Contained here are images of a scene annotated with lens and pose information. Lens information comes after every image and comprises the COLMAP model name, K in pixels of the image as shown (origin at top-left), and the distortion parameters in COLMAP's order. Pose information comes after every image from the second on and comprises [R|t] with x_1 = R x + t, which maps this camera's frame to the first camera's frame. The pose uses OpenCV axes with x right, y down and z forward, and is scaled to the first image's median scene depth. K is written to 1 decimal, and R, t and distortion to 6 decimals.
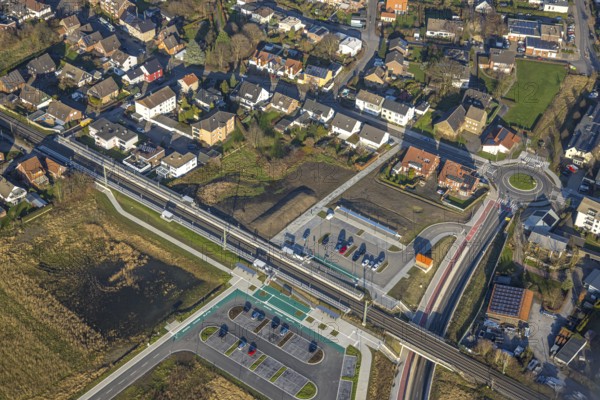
lens RADIAL K [[921.9, 0, 300.0], [0, 921.9, 200.0], [0, 0, 1]] dist [0.015026, 0.031176]
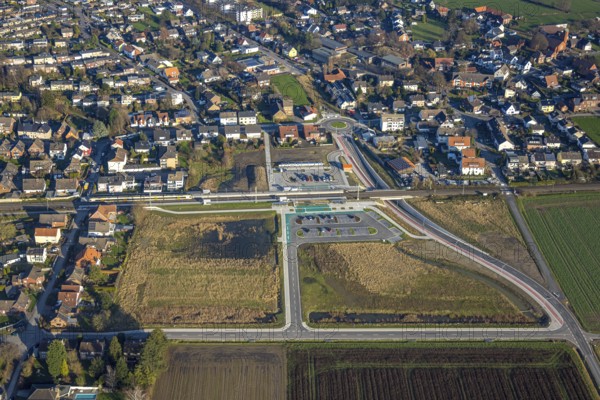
lens RADIAL K [[921.9, 0, 300.0], [0, 921.9, 200.0], [0, 0, 1]] dist [0.015026, 0.031176]
pose [[0.699269, -0.334011, 0.632028, -1.005440], [0.436743, 0.899552, -0.007817, 0.093789], [-0.565932, 0.281500, 0.774906, -0.249888]]
